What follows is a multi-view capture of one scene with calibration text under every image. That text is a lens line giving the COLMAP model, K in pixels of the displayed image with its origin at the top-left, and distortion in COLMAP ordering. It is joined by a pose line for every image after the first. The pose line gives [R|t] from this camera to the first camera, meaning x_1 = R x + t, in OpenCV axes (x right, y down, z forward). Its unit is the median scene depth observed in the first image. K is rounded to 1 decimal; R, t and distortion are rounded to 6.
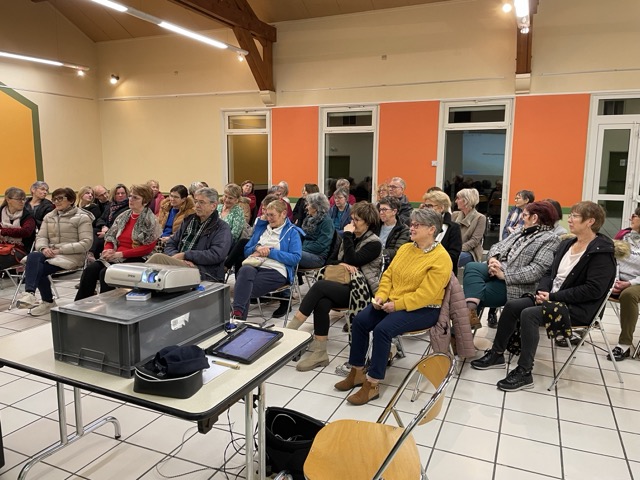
lens RADIAL K [[478.4, 0, 316.2], [0, 478.4, 236.2], [0, 0, 1]] dist [0.099234, -0.125495]
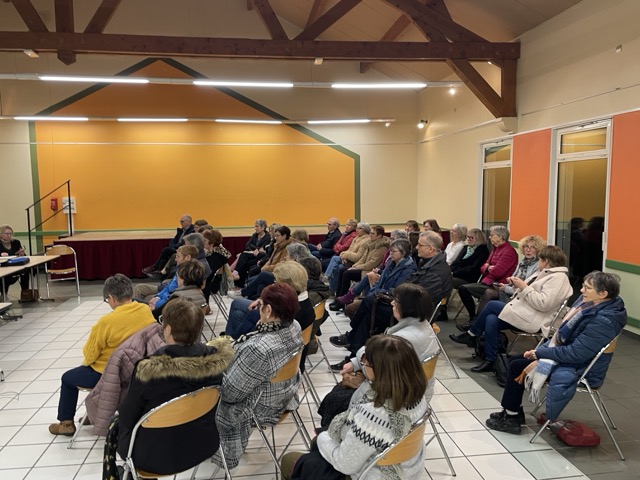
lens RADIAL K [[478.4, 0, 316.2], [0, 478.4, 236.2], [0, 0, 1]] dist [0.099234, -0.125495]
pose [[0.521995, 0.066750, -0.850333, 0.469027], [-0.103374, 0.994535, 0.014611, -0.070901], [0.846661, 0.080276, 0.526042, 0.285091]]
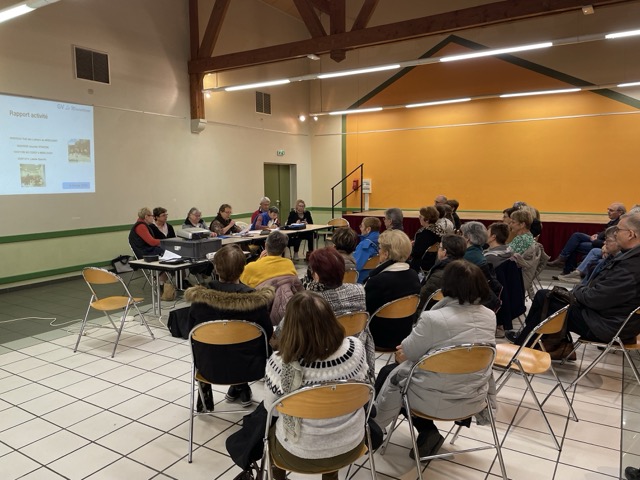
lens RADIAL K [[478.4, 0, 316.2], [0, 478.4, 236.2], [0, 0, 1]] dist [0.099234, -0.125495]
pose [[-0.144569, 0.106721, -0.983723, 0.512845], [-0.131653, 0.983253, 0.126018, -0.078715], [0.980697, 0.147728, -0.128097, 0.456981]]
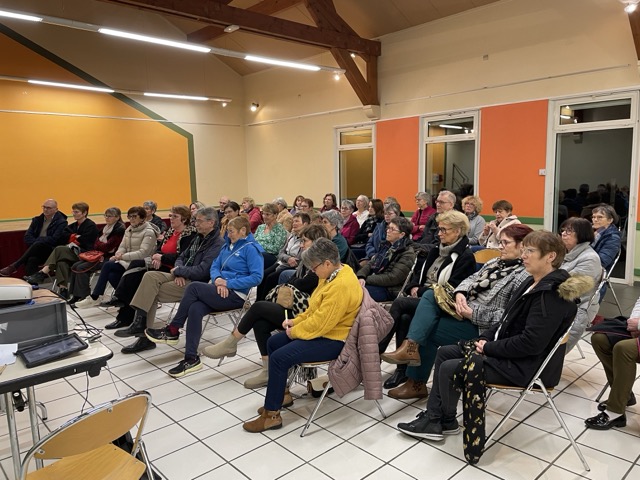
lens RADIAL K [[478.4, 0, 316.2], [0, 478.4, 236.2], [0, 0, 1]] dist [0.099234, -0.125495]
pose [[0.913858, 0.021177, -0.405481, 0.207439], [-0.028268, 0.999534, -0.011508, -0.014554], [0.405049, 0.021979, 0.914031, 0.045142]]
